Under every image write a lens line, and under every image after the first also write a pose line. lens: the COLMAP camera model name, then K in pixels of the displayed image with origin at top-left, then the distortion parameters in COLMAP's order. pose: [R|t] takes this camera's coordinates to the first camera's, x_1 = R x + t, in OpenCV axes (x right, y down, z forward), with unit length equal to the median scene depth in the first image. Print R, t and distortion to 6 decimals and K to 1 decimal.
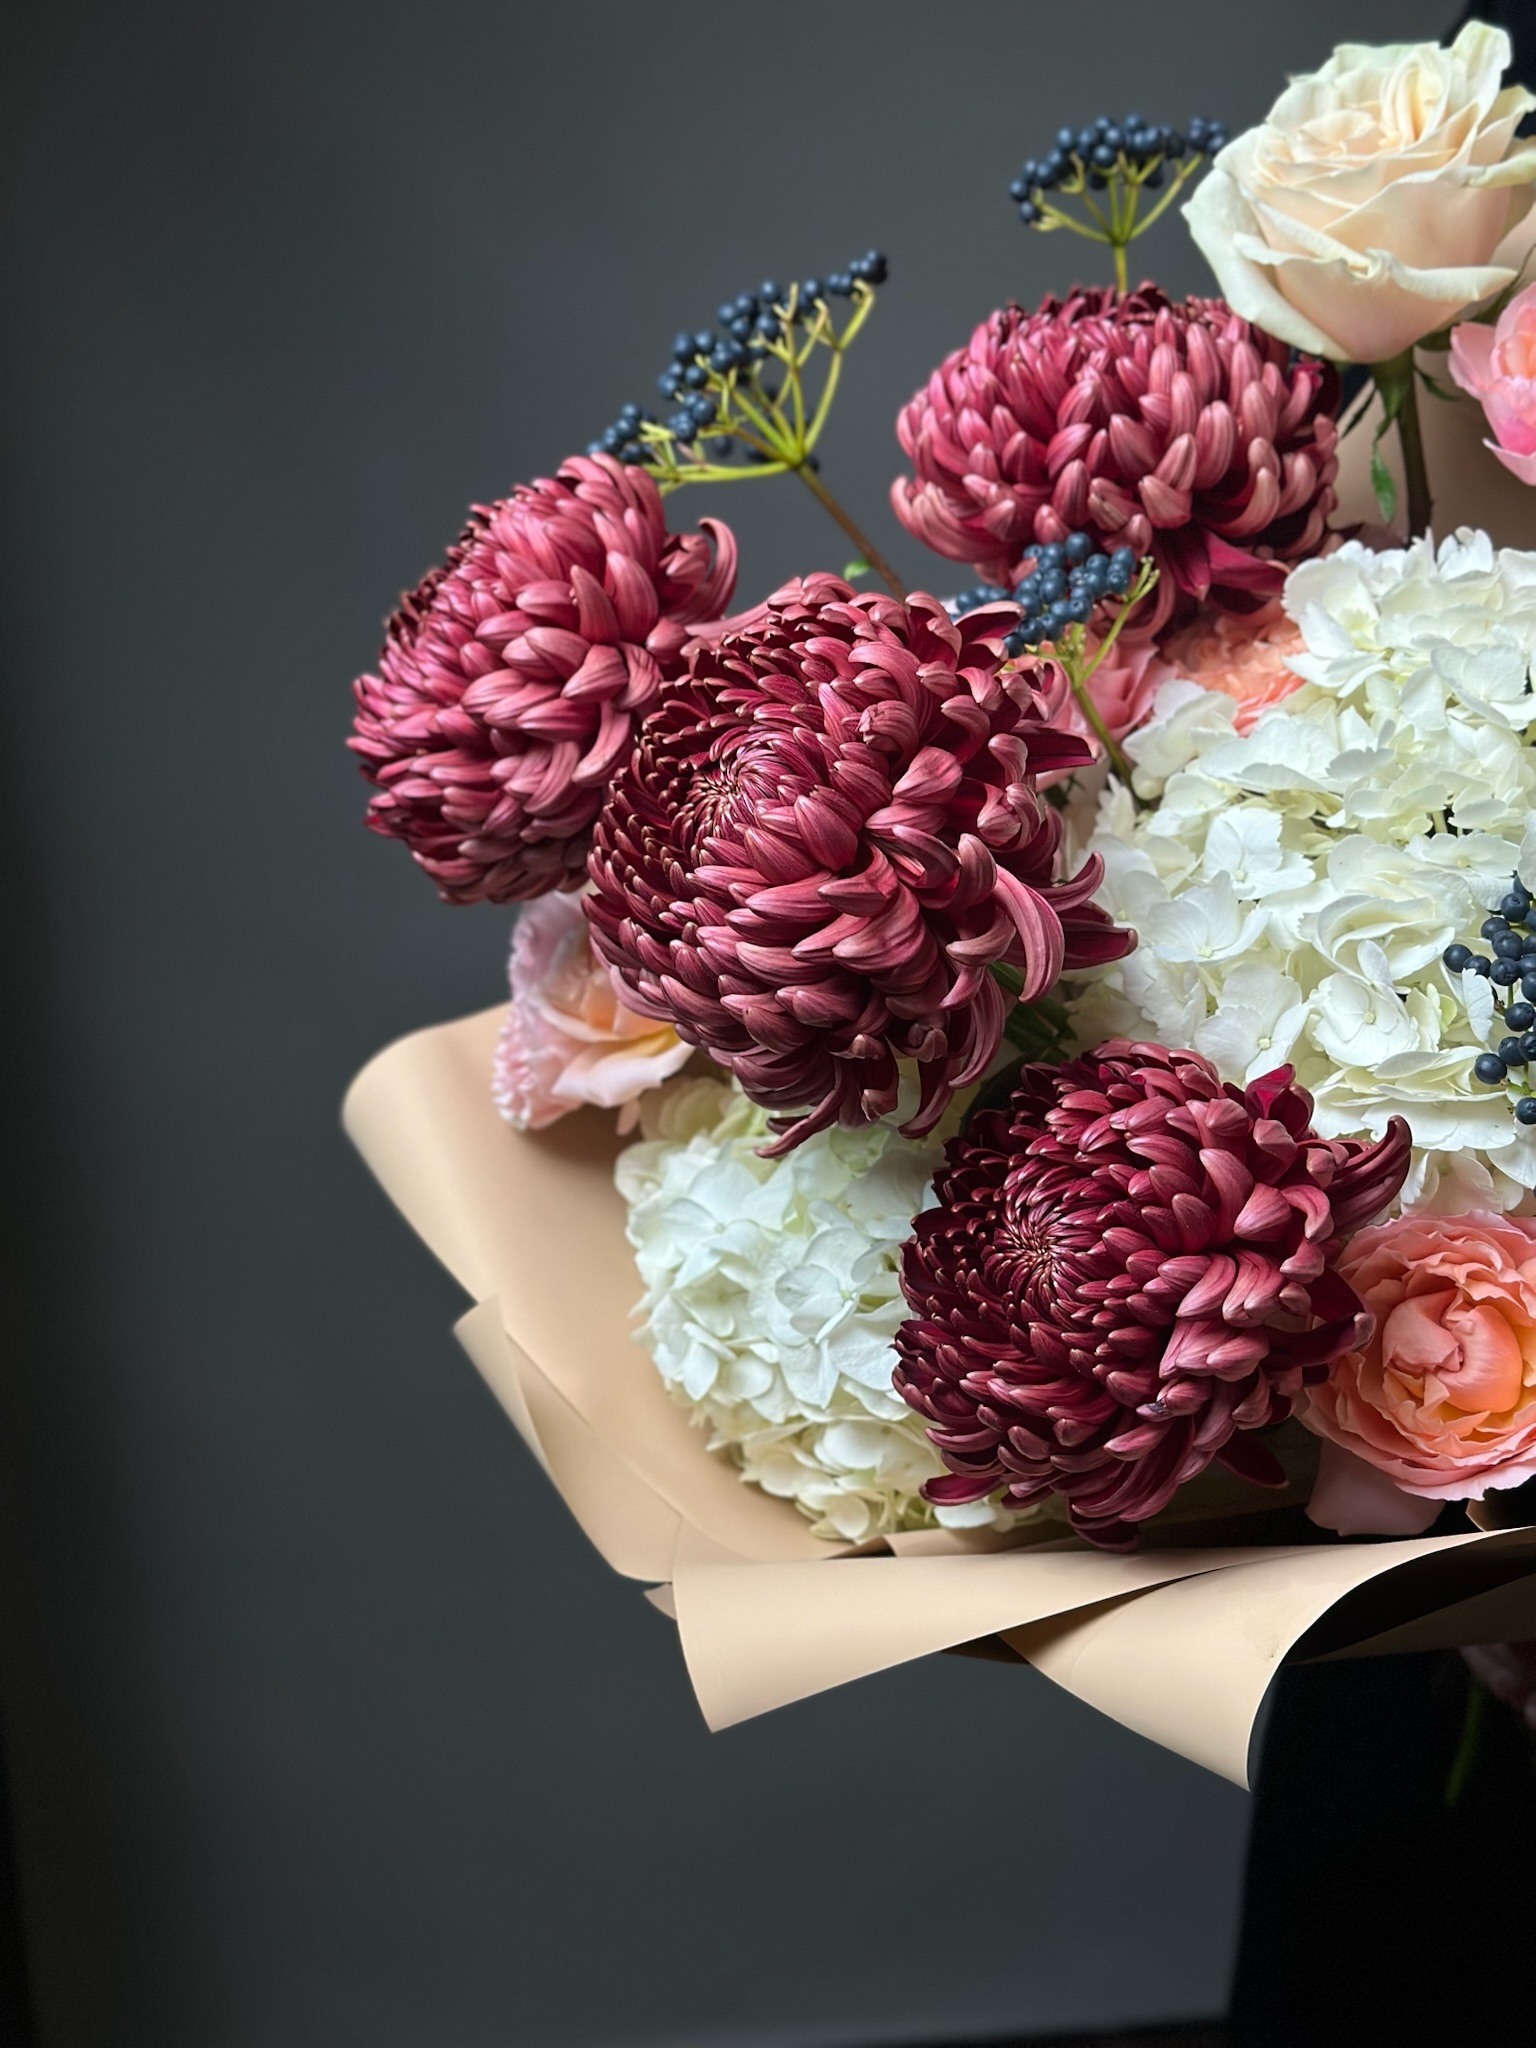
lens RADIAL K [[2931.4, 0, 799.5], [0, 2931.4, 1030.8], [0, 0, 1]] dist [0.142210, -0.022170]
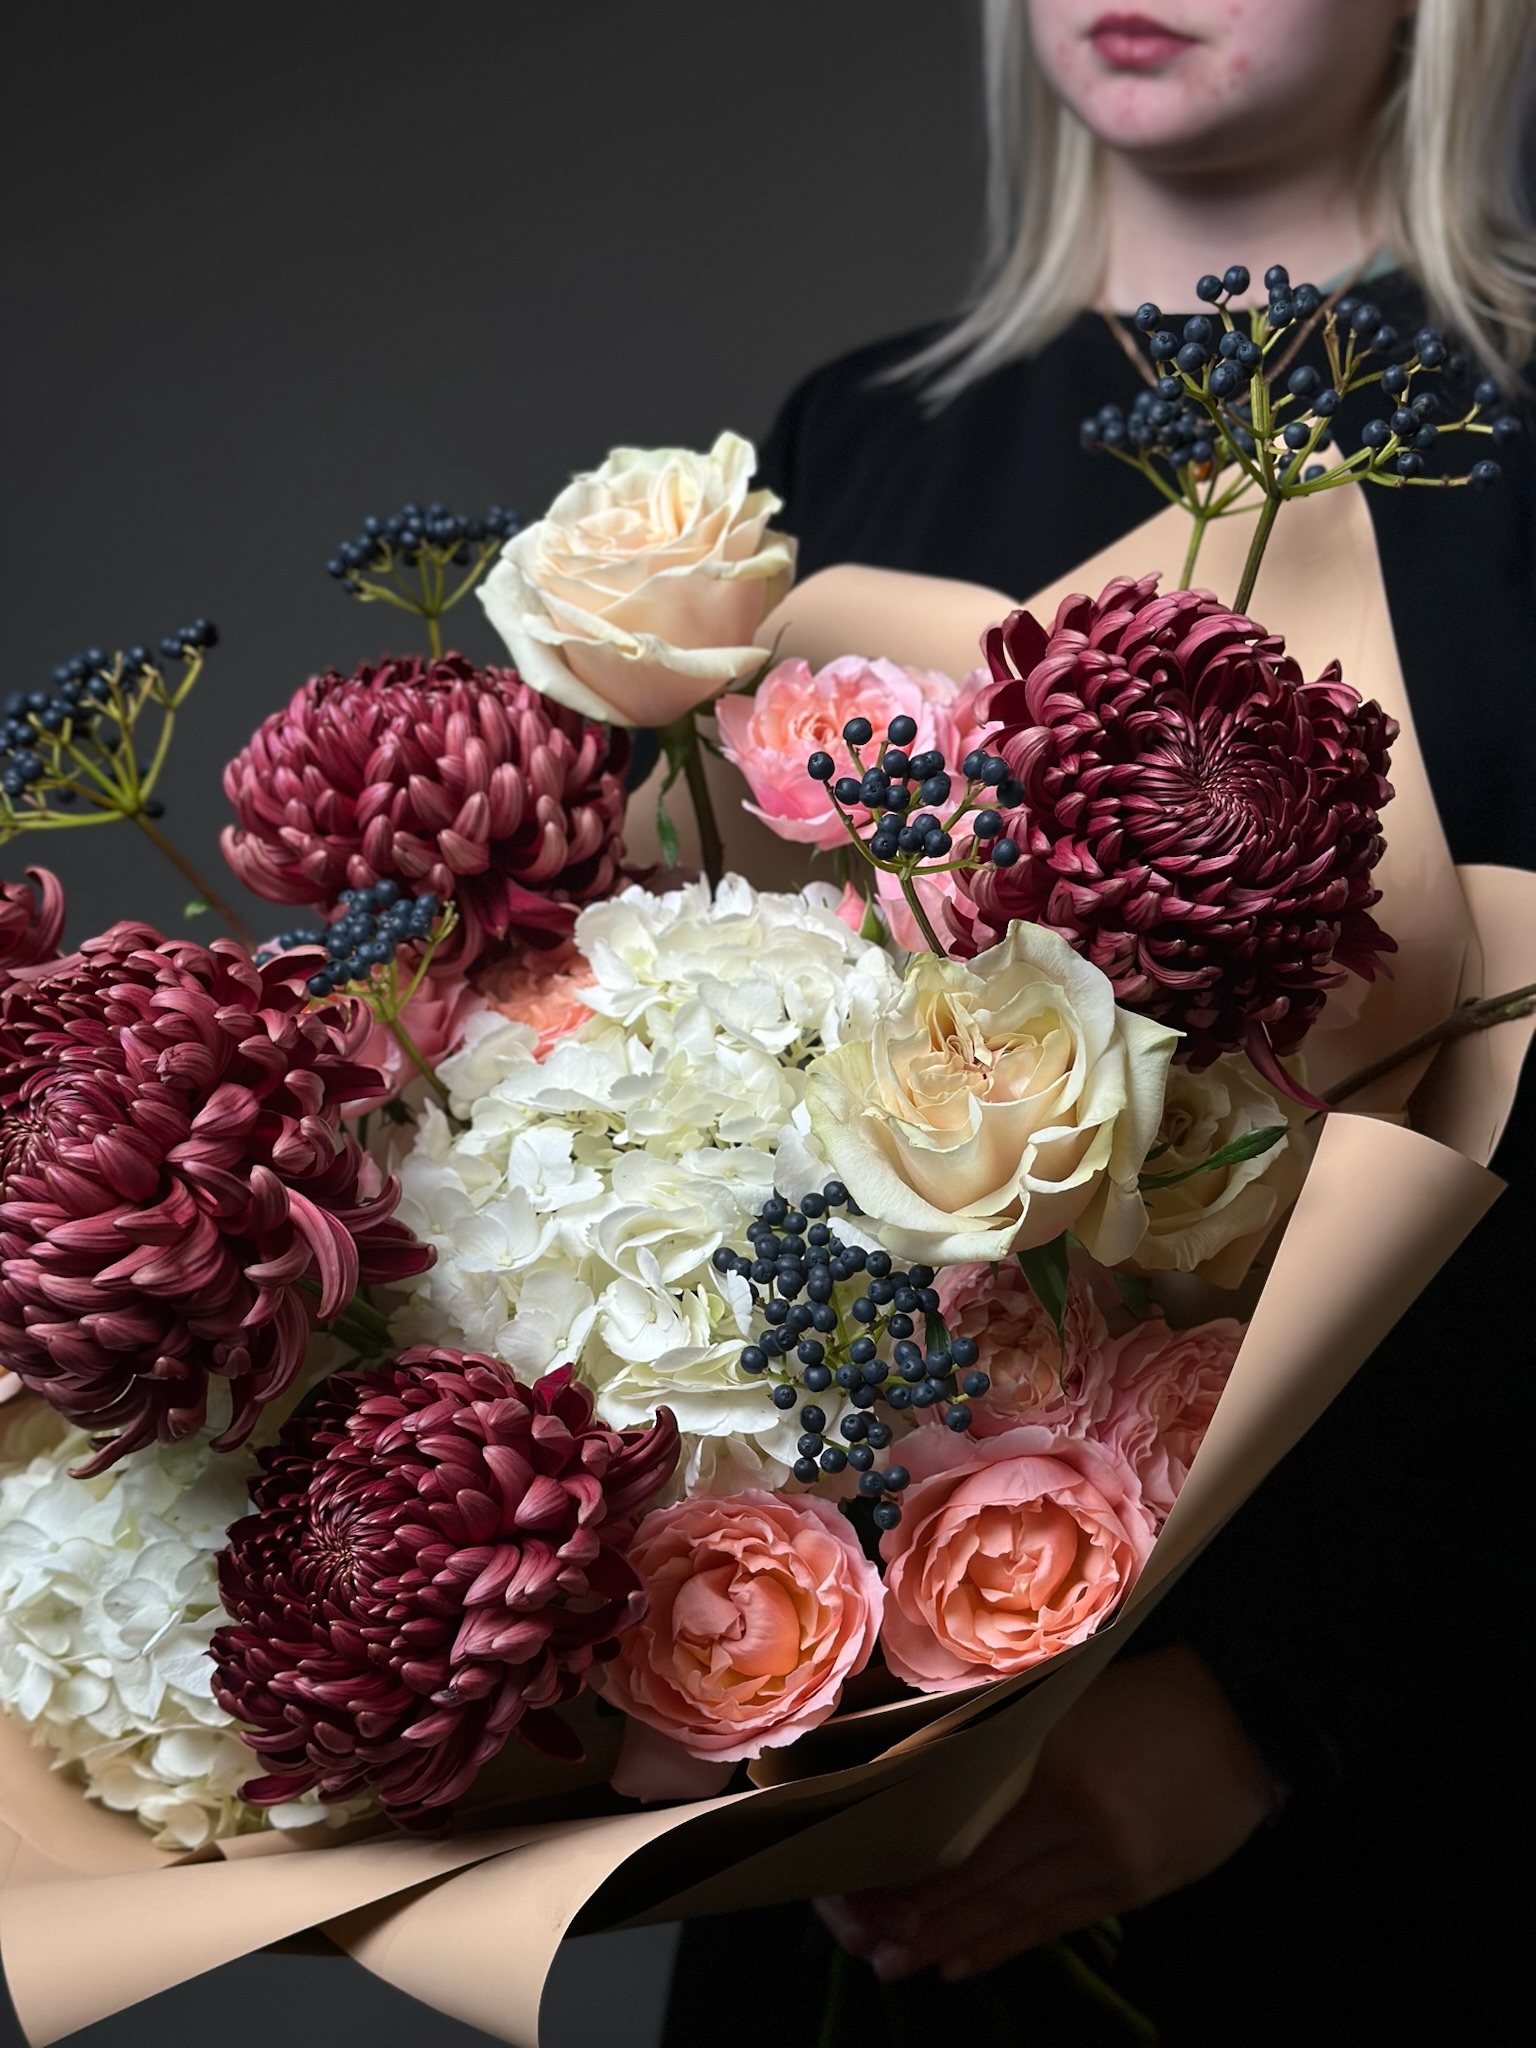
lens RADIAL K [[2923.4, 0, 814.1], [0, 2923.4, 1039.9], [0, 0, 1]] dist [0.140422, 0.051324]
pose [[0.984636, -0.023220, 0.173071, 0.063846], [0.039241, 0.995193, -0.089729, -0.006643], [-0.170155, 0.095141, 0.980814, -0.089224]]
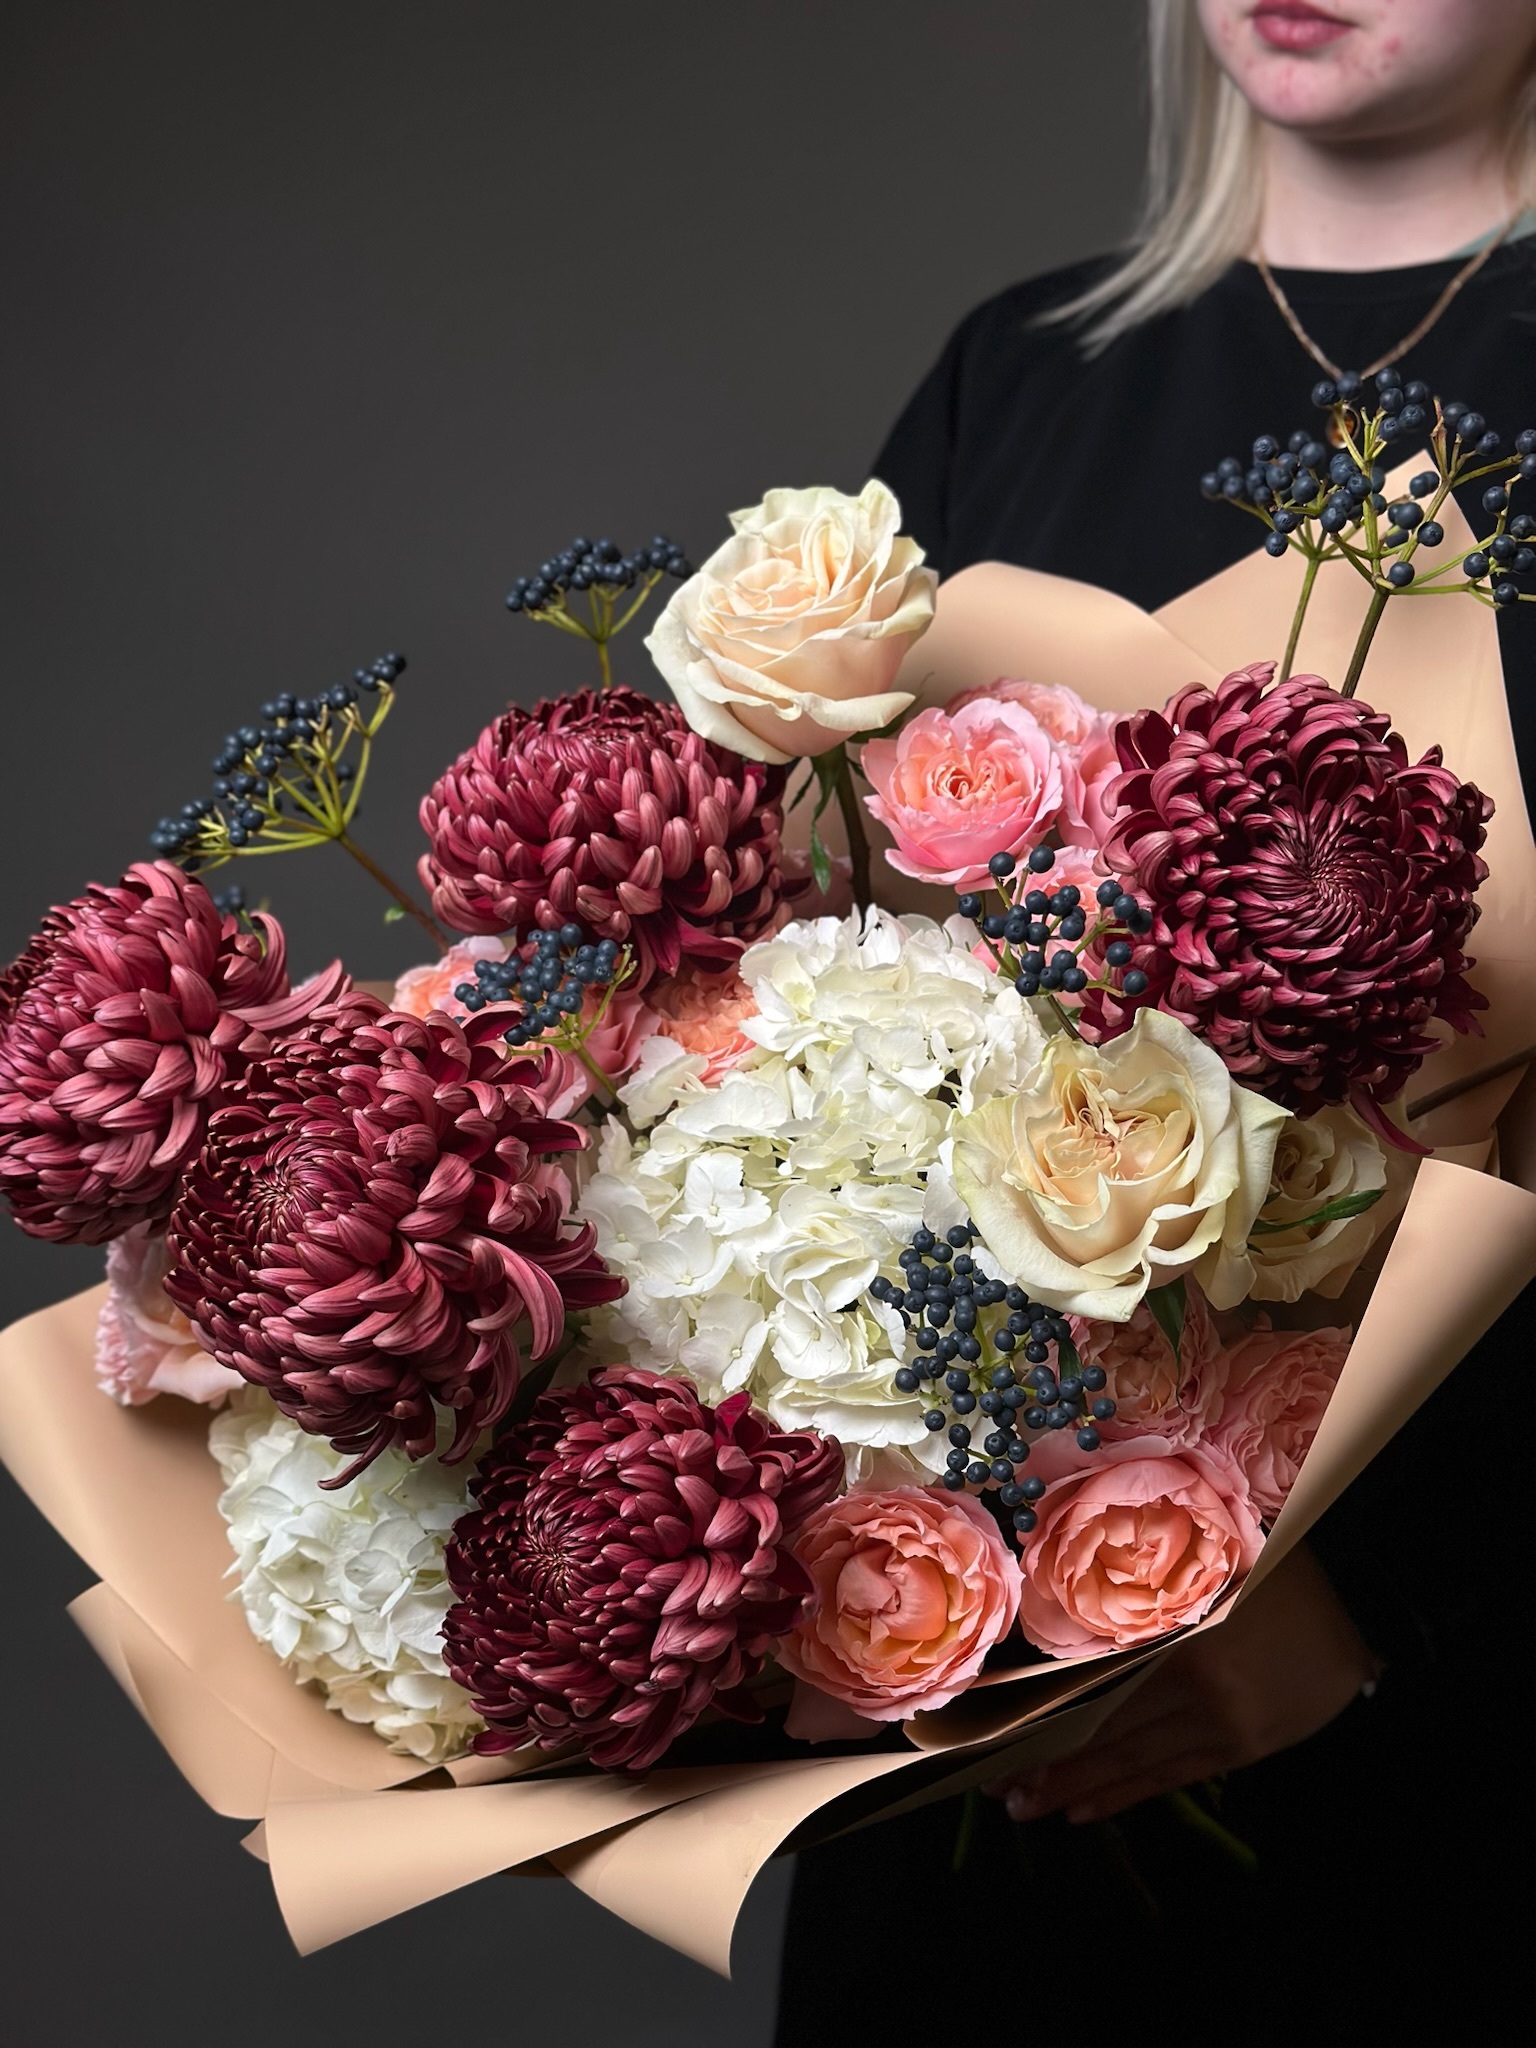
lens RADIAL K [[2931.4, 0, 799.5], [0, 2931.4, 1030.8], [0, 0, 1]] dist [0.142210, -0.022170]
pose [[0.990714, -0.047848, 0.127261, 0.033477], [0.043505, 0.998379, 0.036696, -0.171938], [-0.128811, -0.030819, 0.991190, -0.218507]]
